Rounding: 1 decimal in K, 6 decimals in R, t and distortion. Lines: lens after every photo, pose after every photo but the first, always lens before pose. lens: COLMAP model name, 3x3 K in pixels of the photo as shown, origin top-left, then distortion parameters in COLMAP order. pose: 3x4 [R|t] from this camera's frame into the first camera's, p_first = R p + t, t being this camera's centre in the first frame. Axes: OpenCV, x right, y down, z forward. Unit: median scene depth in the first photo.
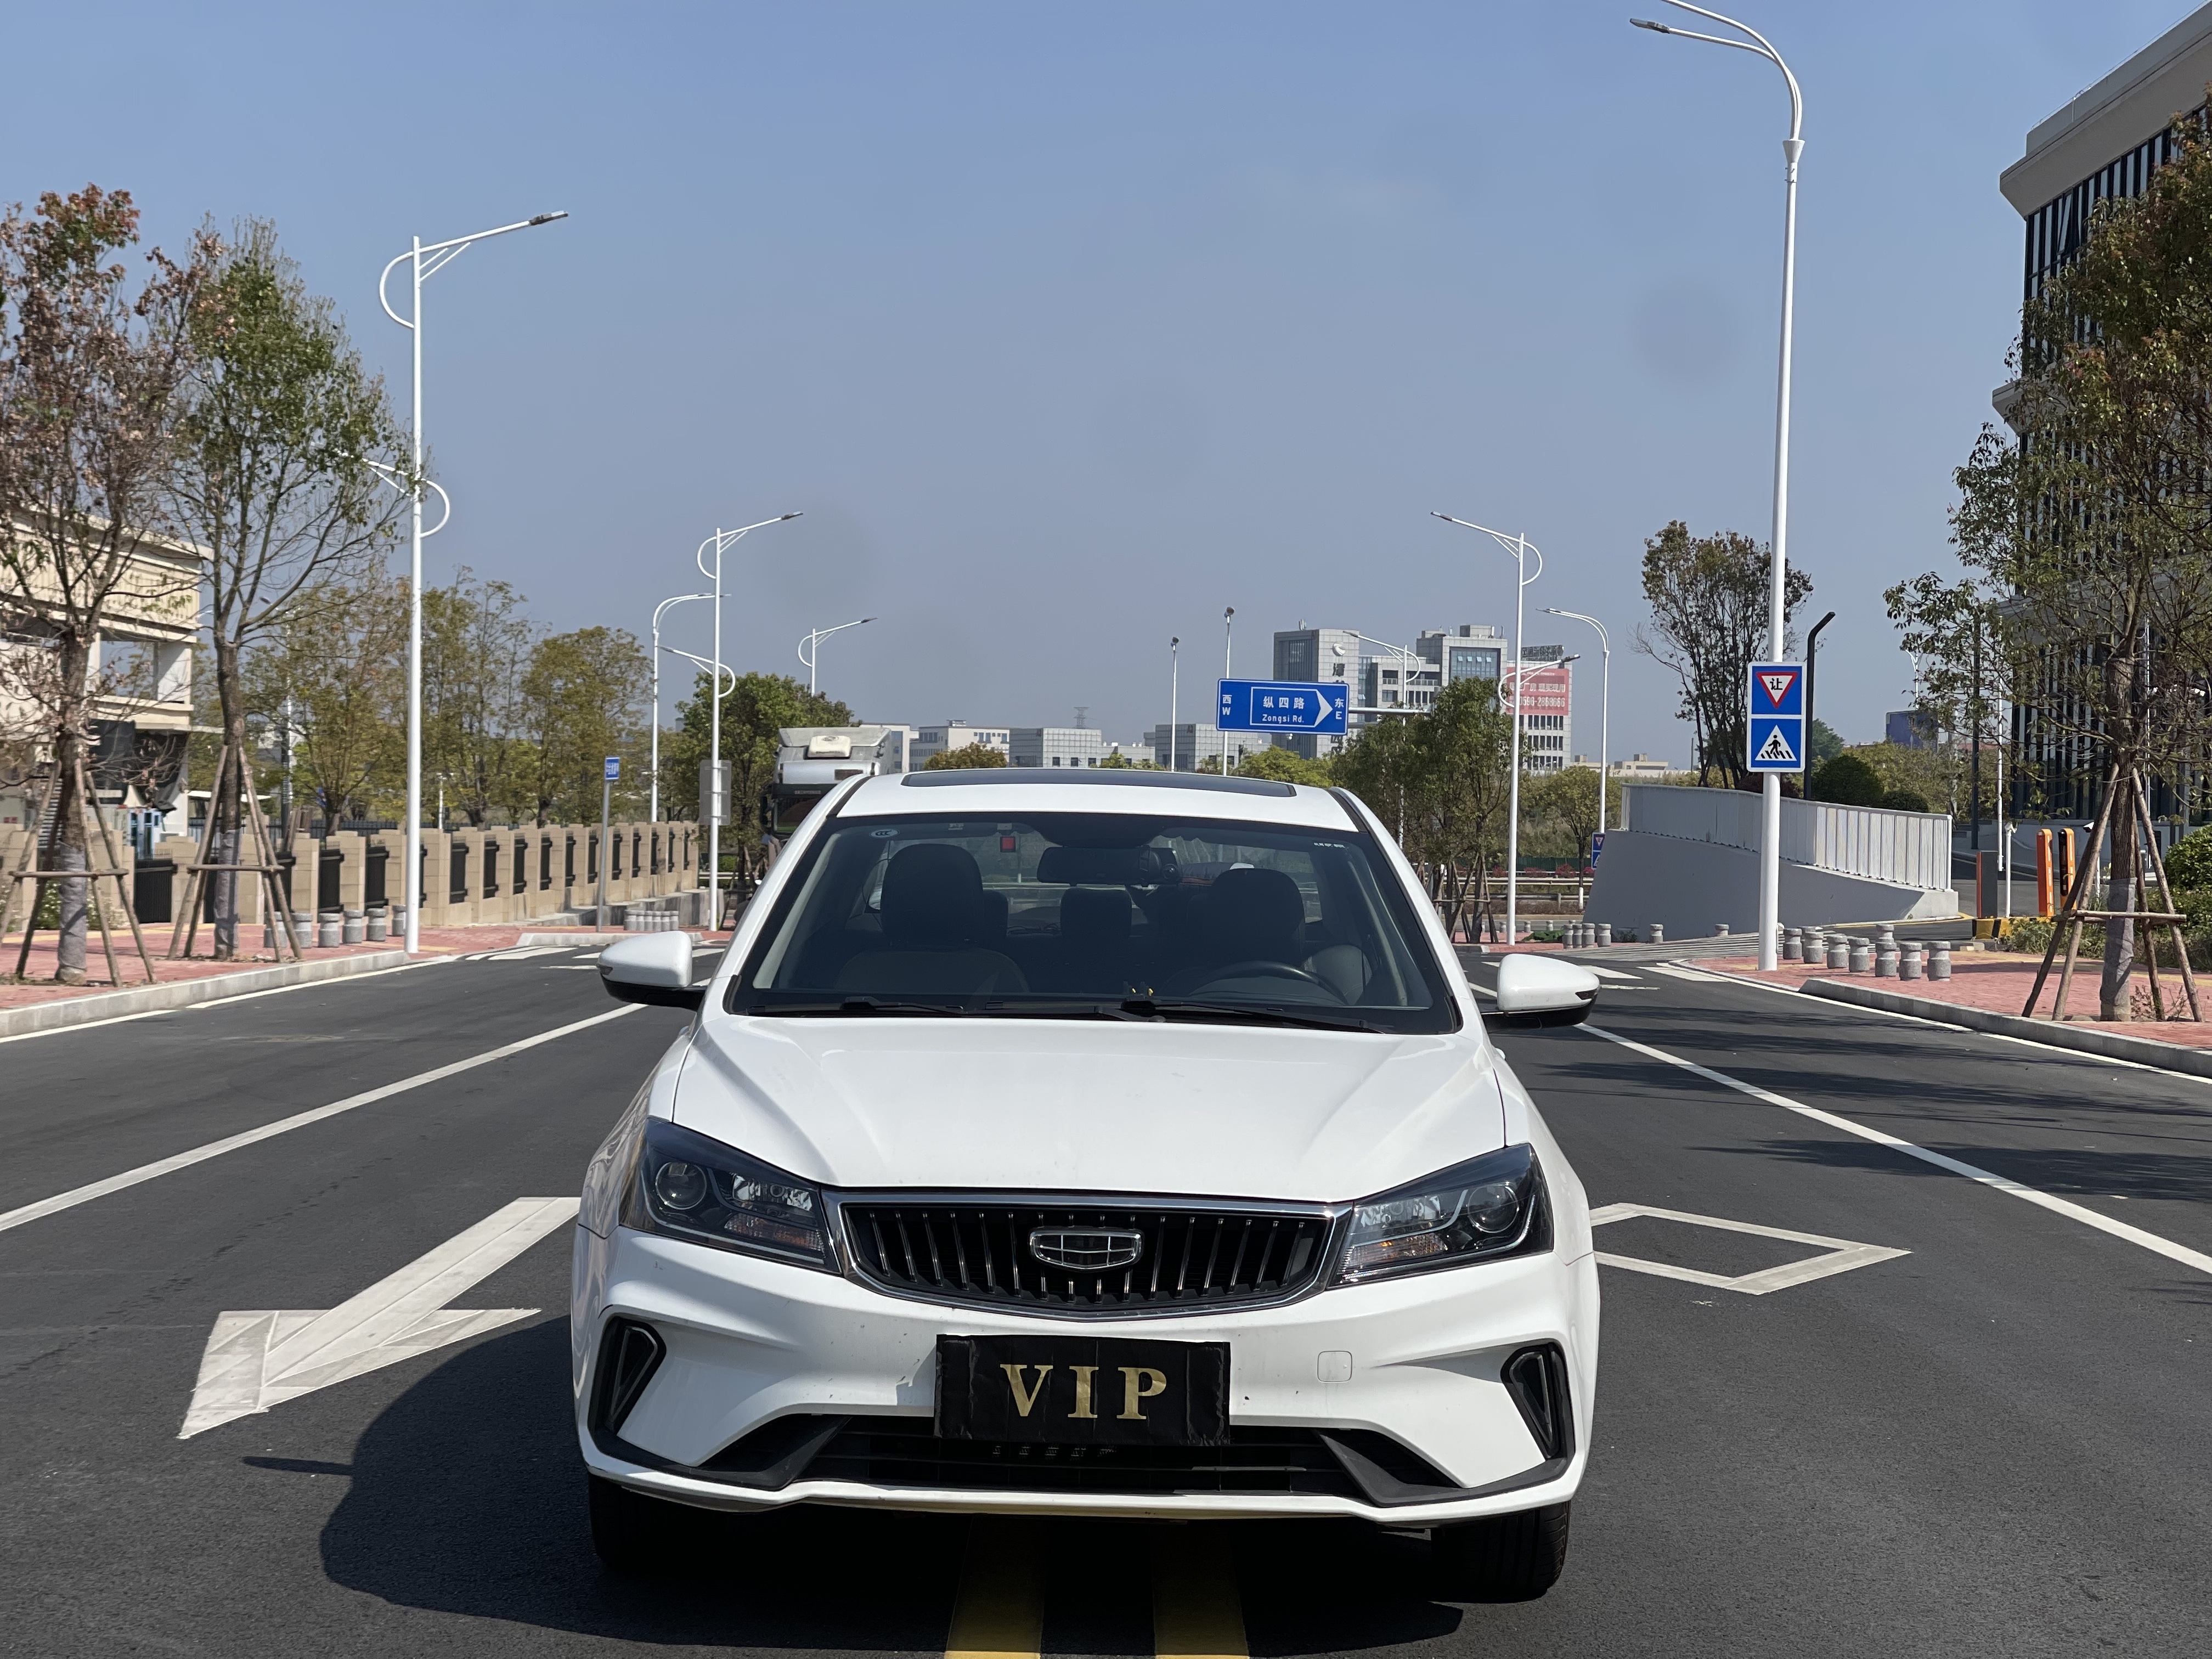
lens RADIAL K [[4194.0, 0, 1106.0], [0, 4194.0, 829.5], [0, 0, 1]] dist [0.225992, 0.041326]
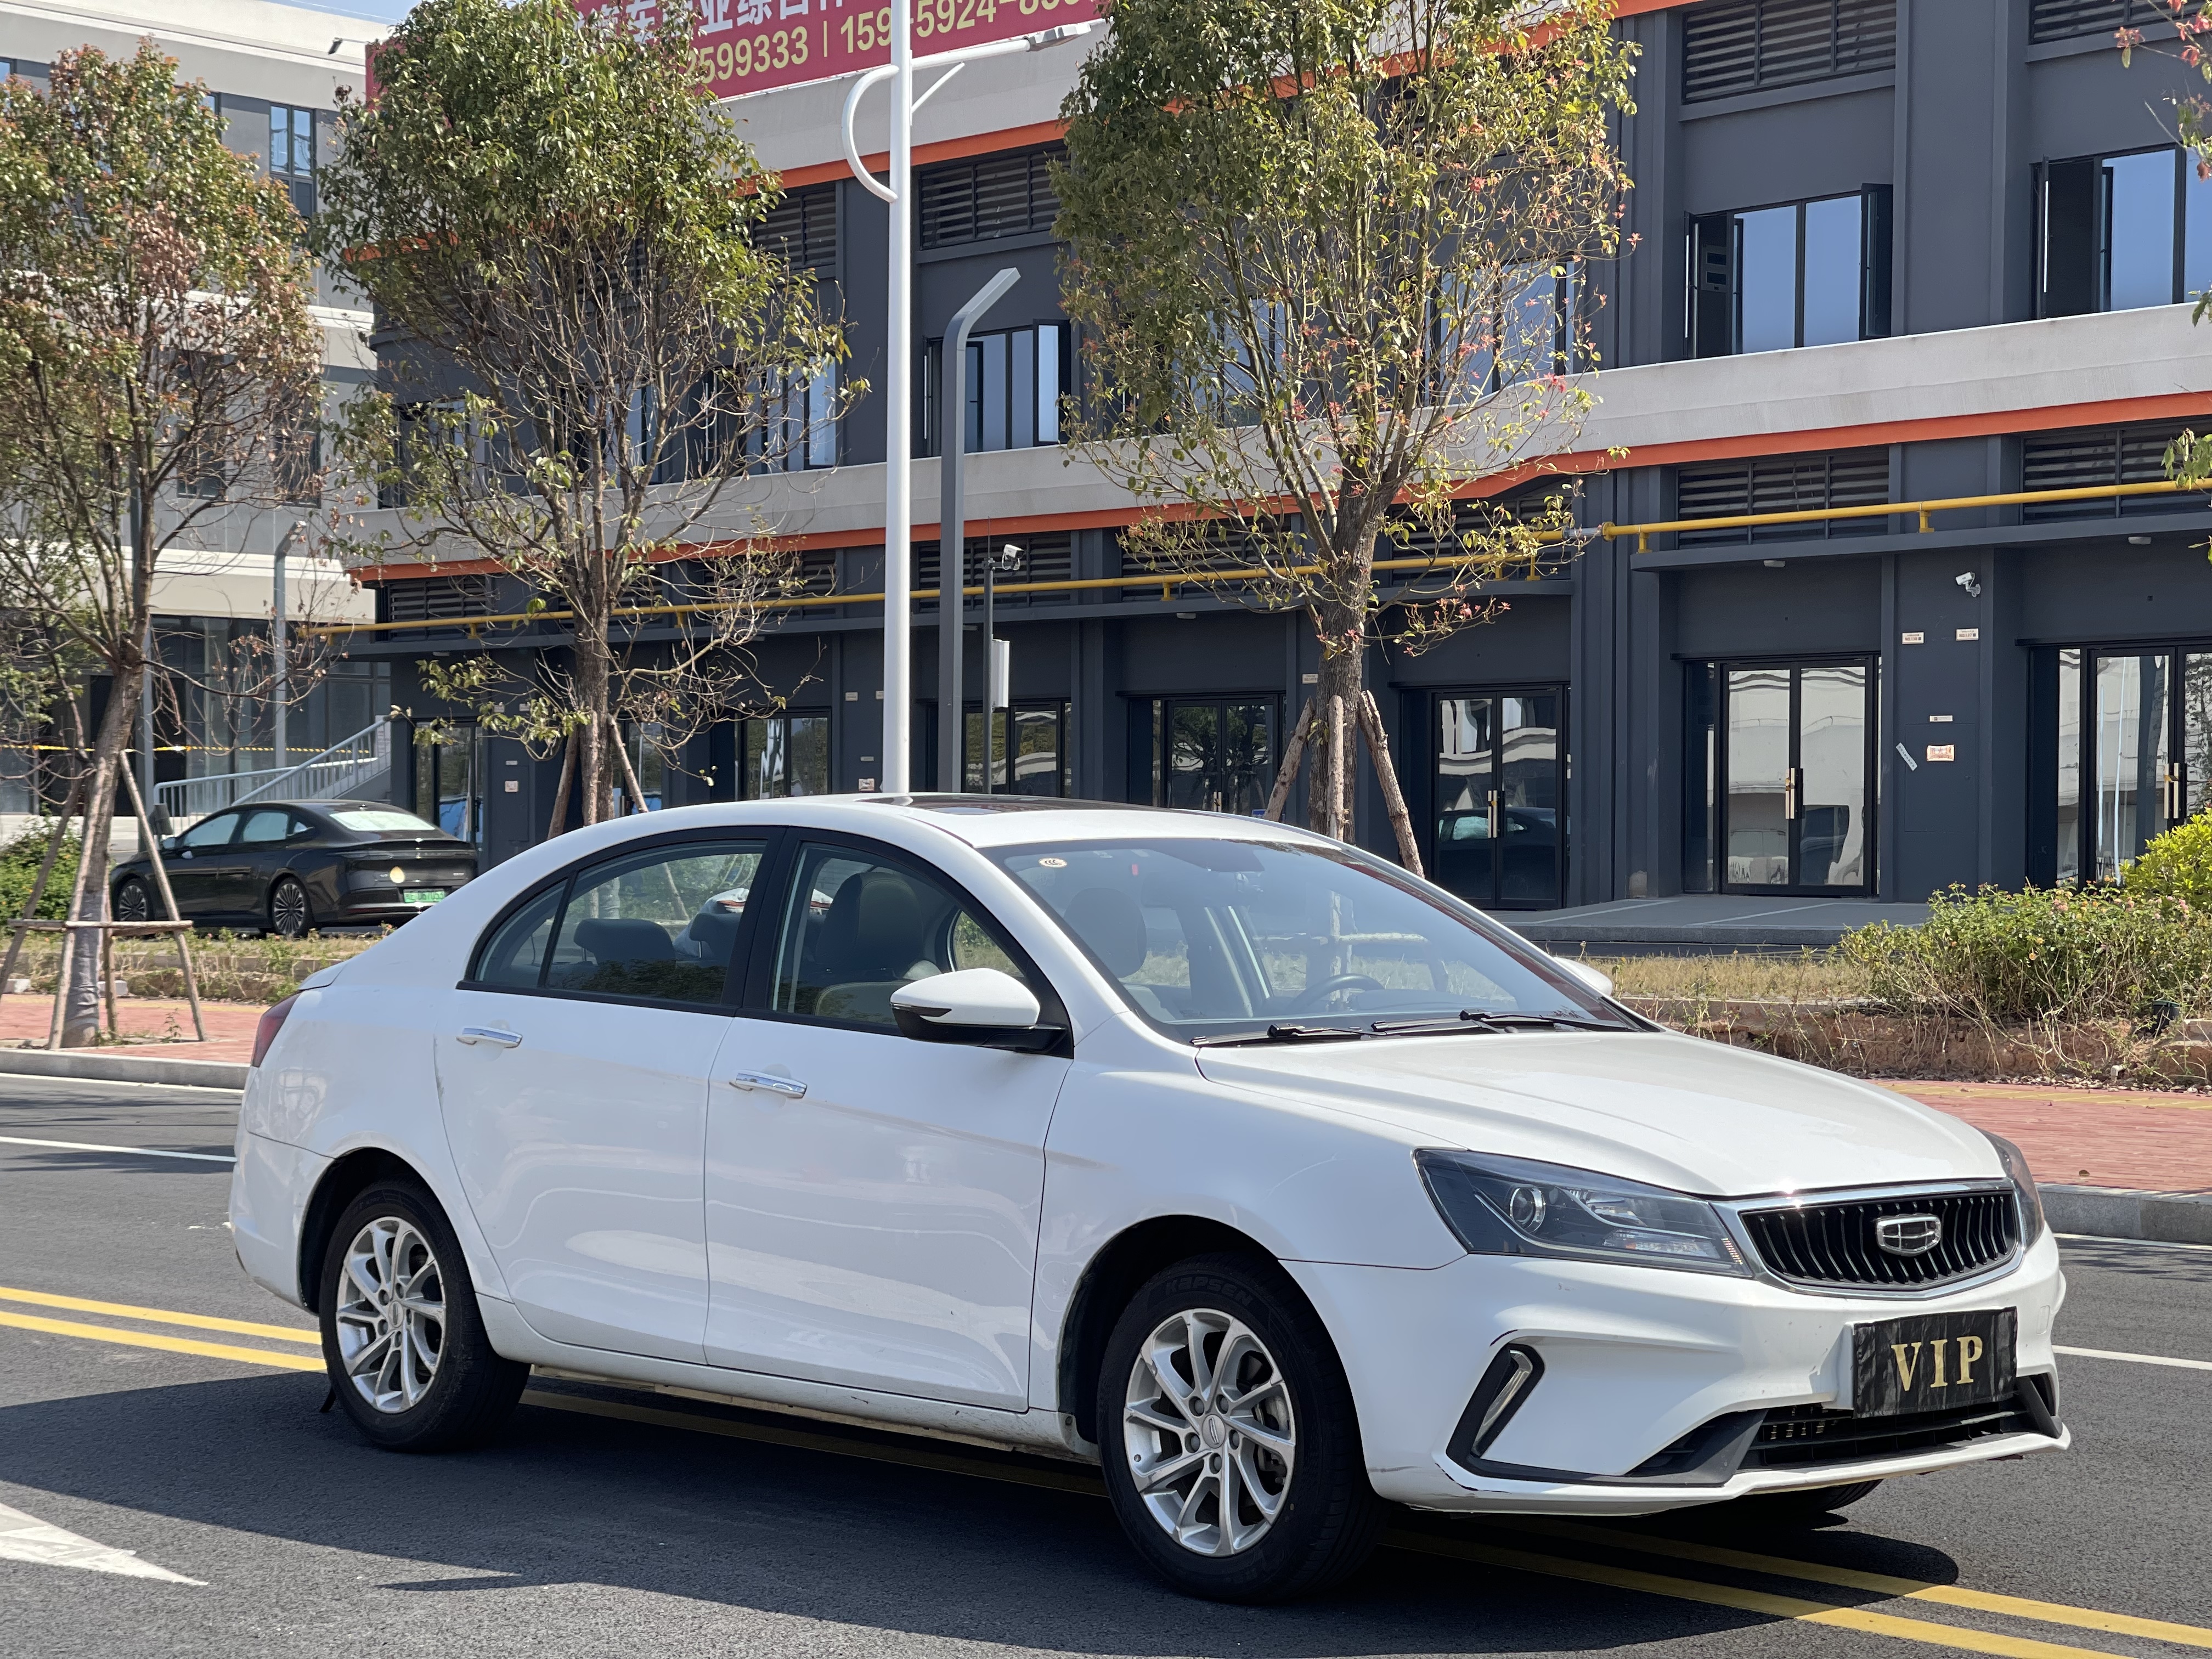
lens RADIAL K [[4194.0, 0, 1106.0], [0, 4194.0, 829.5], [0, 0, 1]] dist [0.225992, 0.041326]
pose [[0.732323, -0.014496, 0.680803, -0.910983], [0.014439, 0.999879, 0.005758, -0.015519], [-0.680804, 0.005614, 0.732444, 0.330041]]
